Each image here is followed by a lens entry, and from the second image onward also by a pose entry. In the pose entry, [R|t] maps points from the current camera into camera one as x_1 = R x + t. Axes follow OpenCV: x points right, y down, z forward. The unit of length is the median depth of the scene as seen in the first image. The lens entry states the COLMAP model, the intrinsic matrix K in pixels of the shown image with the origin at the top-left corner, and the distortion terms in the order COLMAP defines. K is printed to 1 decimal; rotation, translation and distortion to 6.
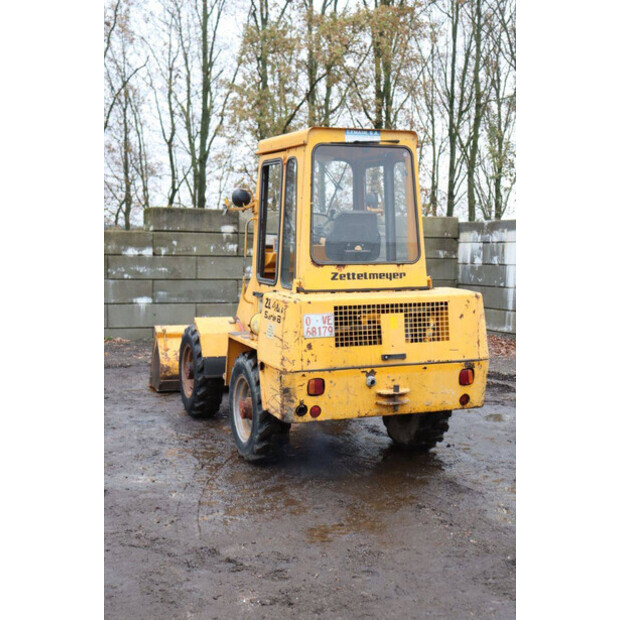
lens RADIAL K [[1153.8, 0, 310.0], [0, 1153.8, 310.7], [0, 0, 1]] dist [0.059658, 0.000000]
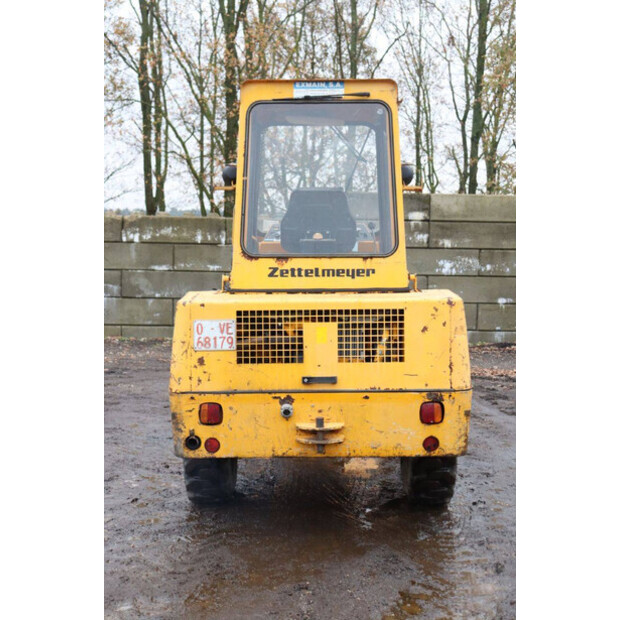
lens RADIAL K [[1165.2, 0, 310.0], [0, 1165.2, 308.8], [0, 0, 1]] dist [0.147980, 0.000000]
pose [[0.901045, 0.028723, -0.432774, 0.387212], [-0.027311, 0.999582, 0.009479, -0.013370], [0.432865, 0.003278, 0.901453, 0.305453]]
